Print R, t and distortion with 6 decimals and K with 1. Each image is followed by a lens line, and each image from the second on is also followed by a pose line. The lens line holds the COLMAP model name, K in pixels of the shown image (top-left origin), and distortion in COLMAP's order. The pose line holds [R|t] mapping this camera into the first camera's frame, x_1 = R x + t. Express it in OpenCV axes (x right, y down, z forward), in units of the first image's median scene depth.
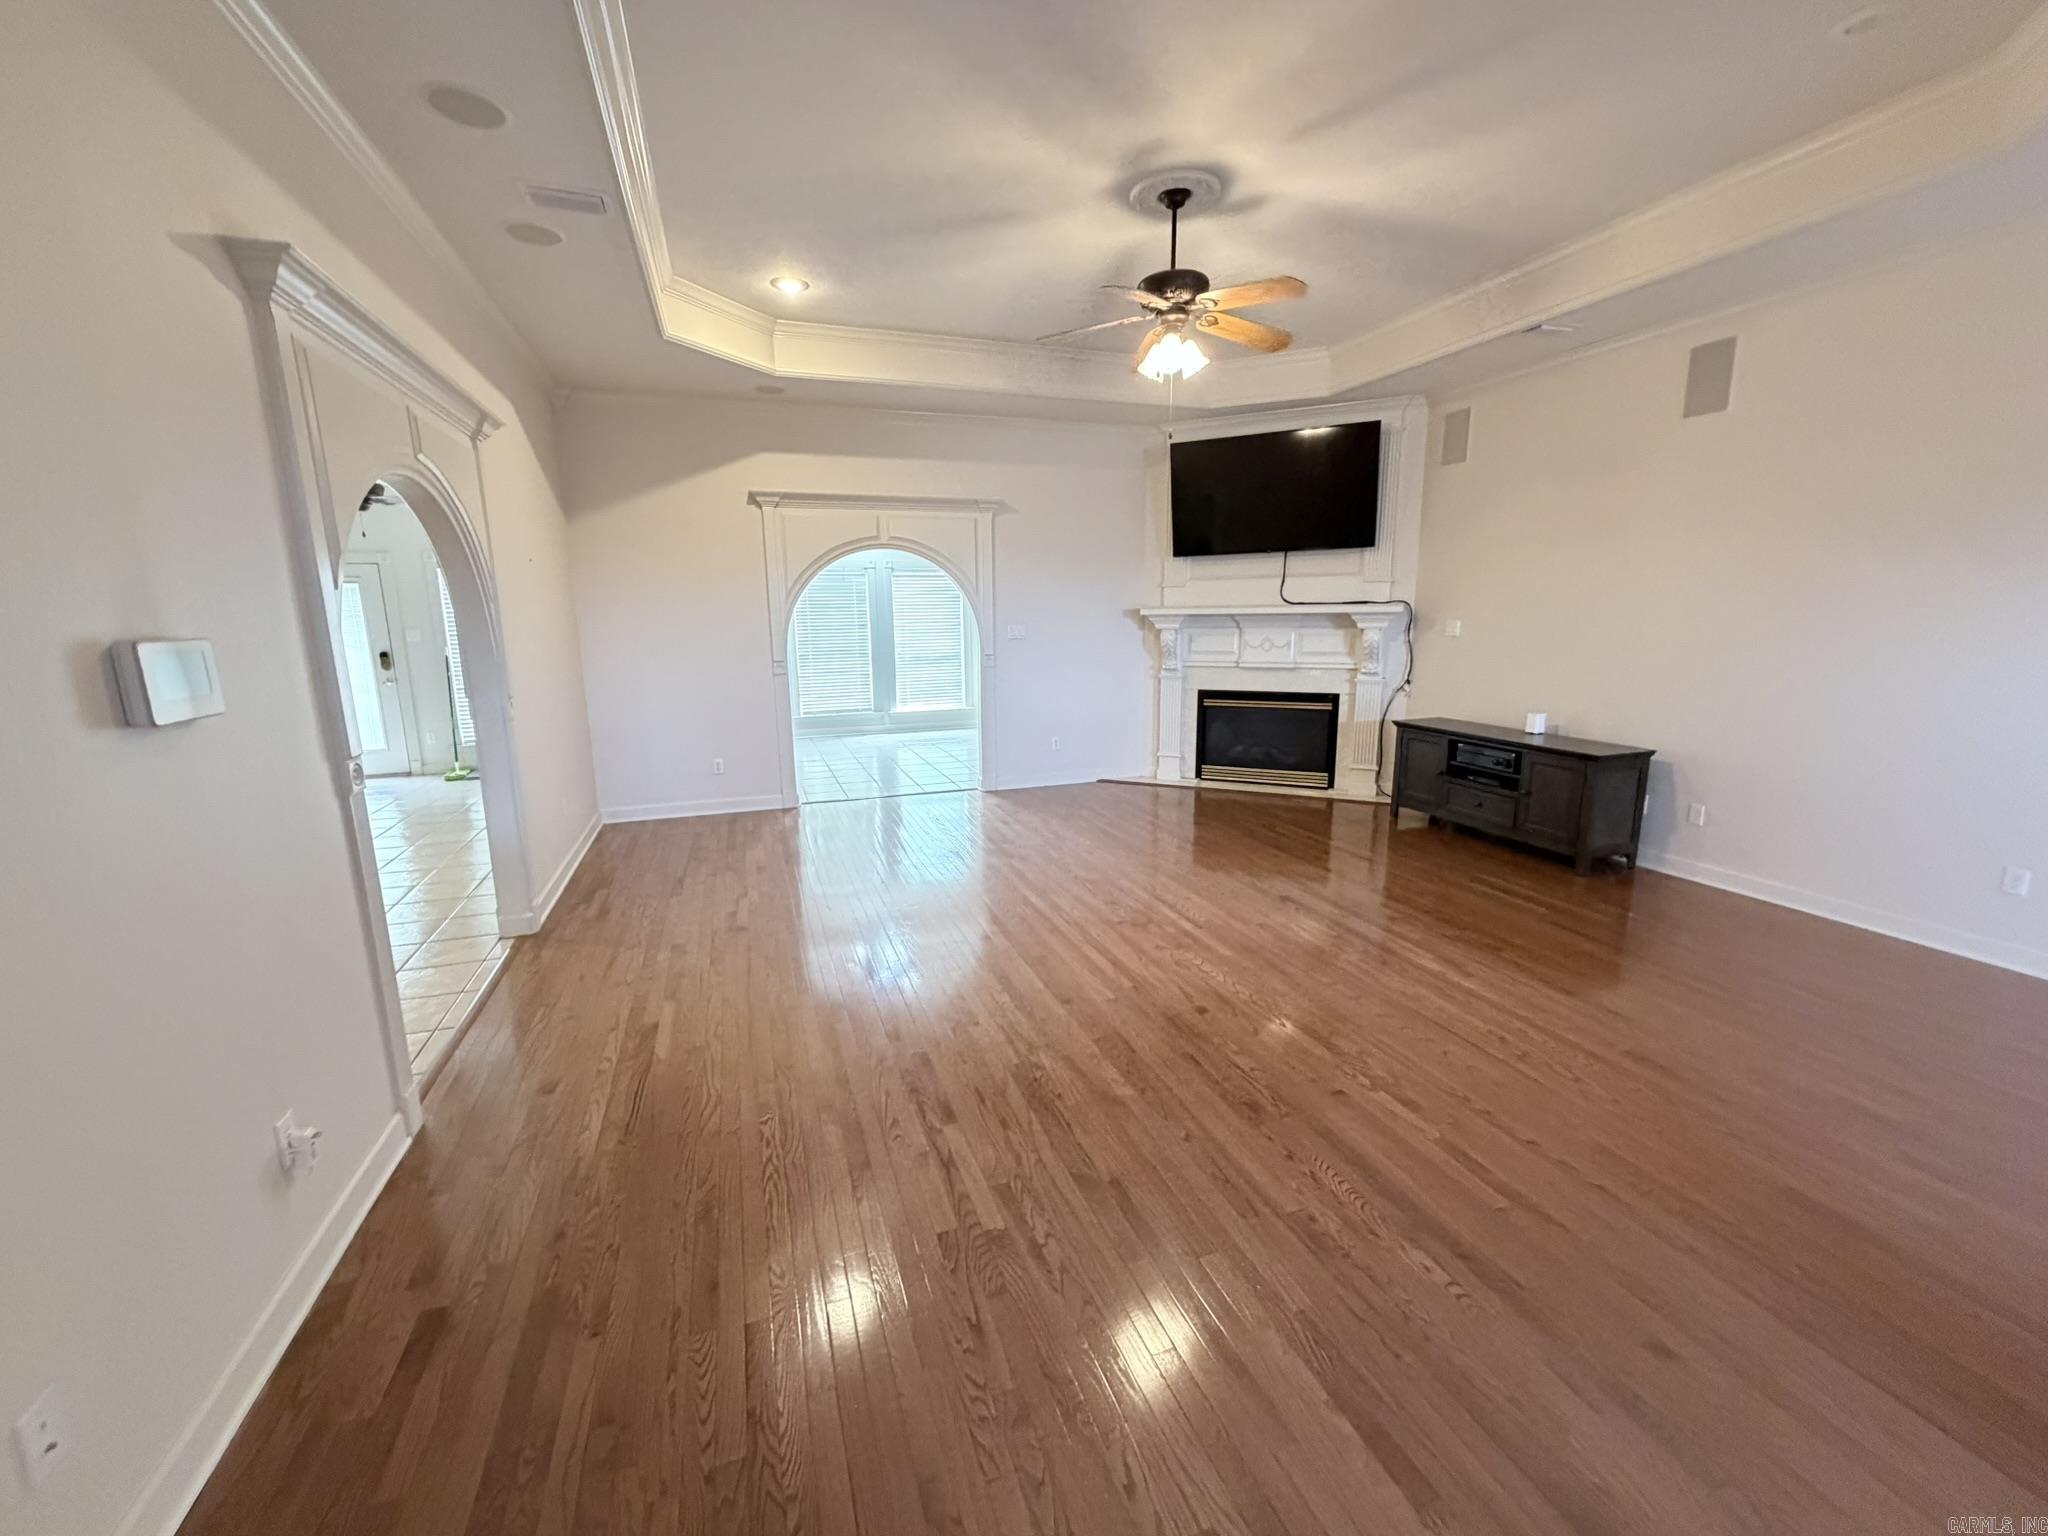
lens RADIAL K [[814.6, 0, 1019.5], [0, 814.6, 768.9], [0, 0, 1]] dist [0.000870, 0.000030]
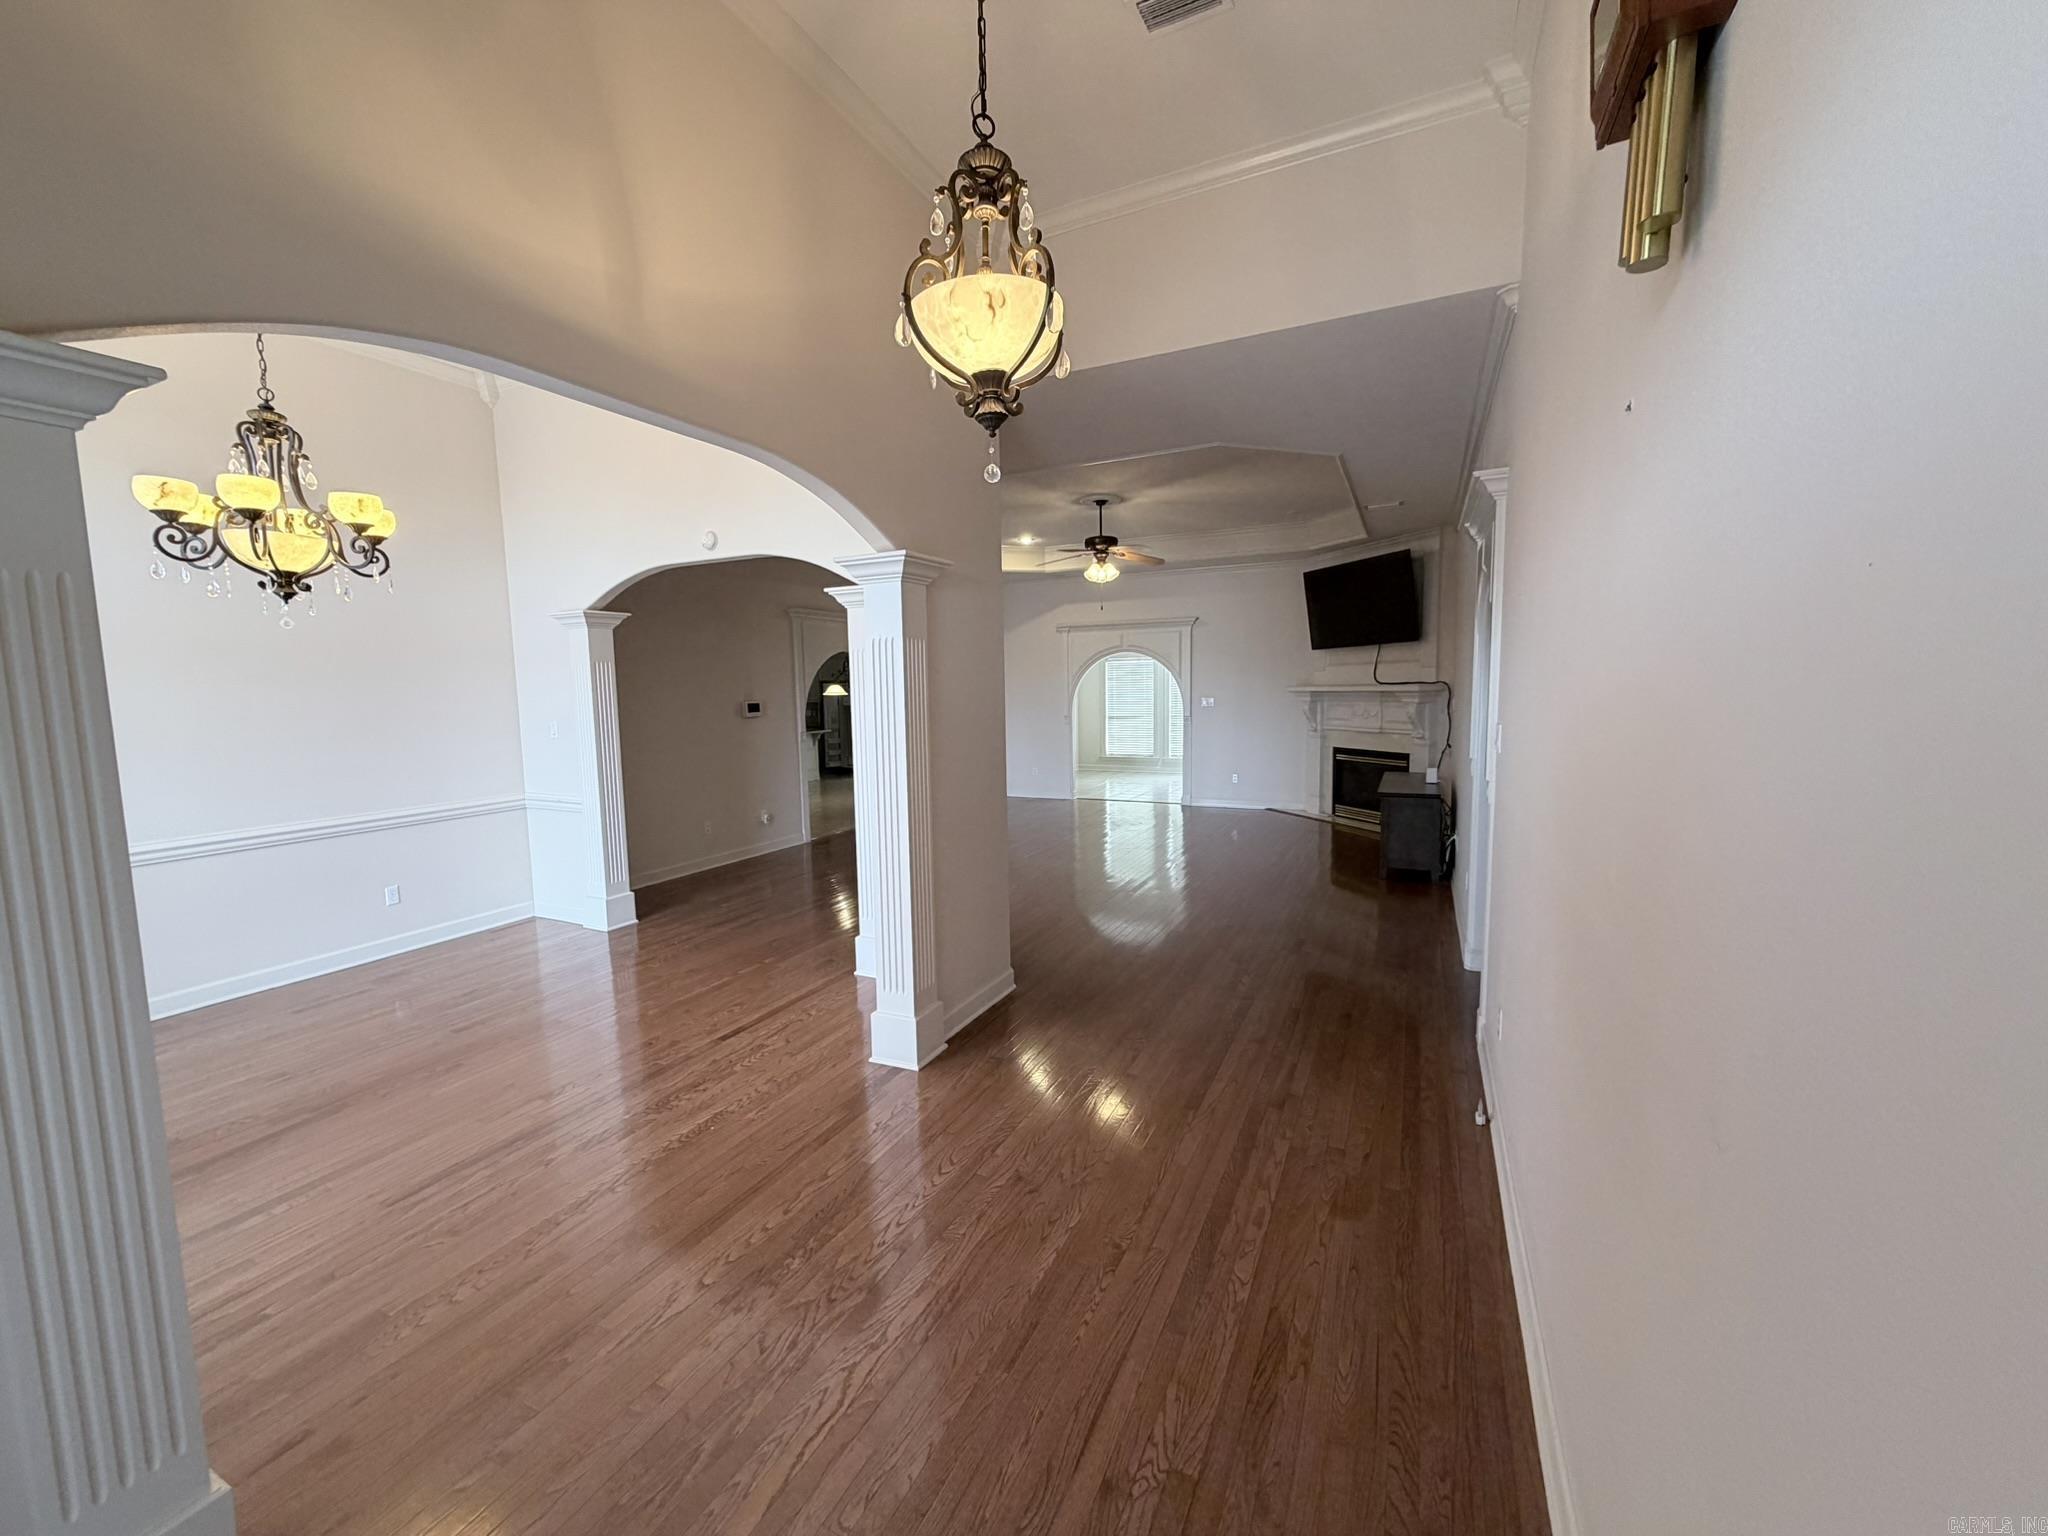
lens RADIAL K [[814.6, 0, 1021.4], [0, 814.6, 770.3], [0, 0, 1]] dist [0.000870, 0.000030]
pose [[0.717114, 0.070542, -0.693376, 0.806544], [-0.121865, 0.992229, -0.025091, 0.036924], [0.686218, 0.102492, 0.720139, -0.310489]]
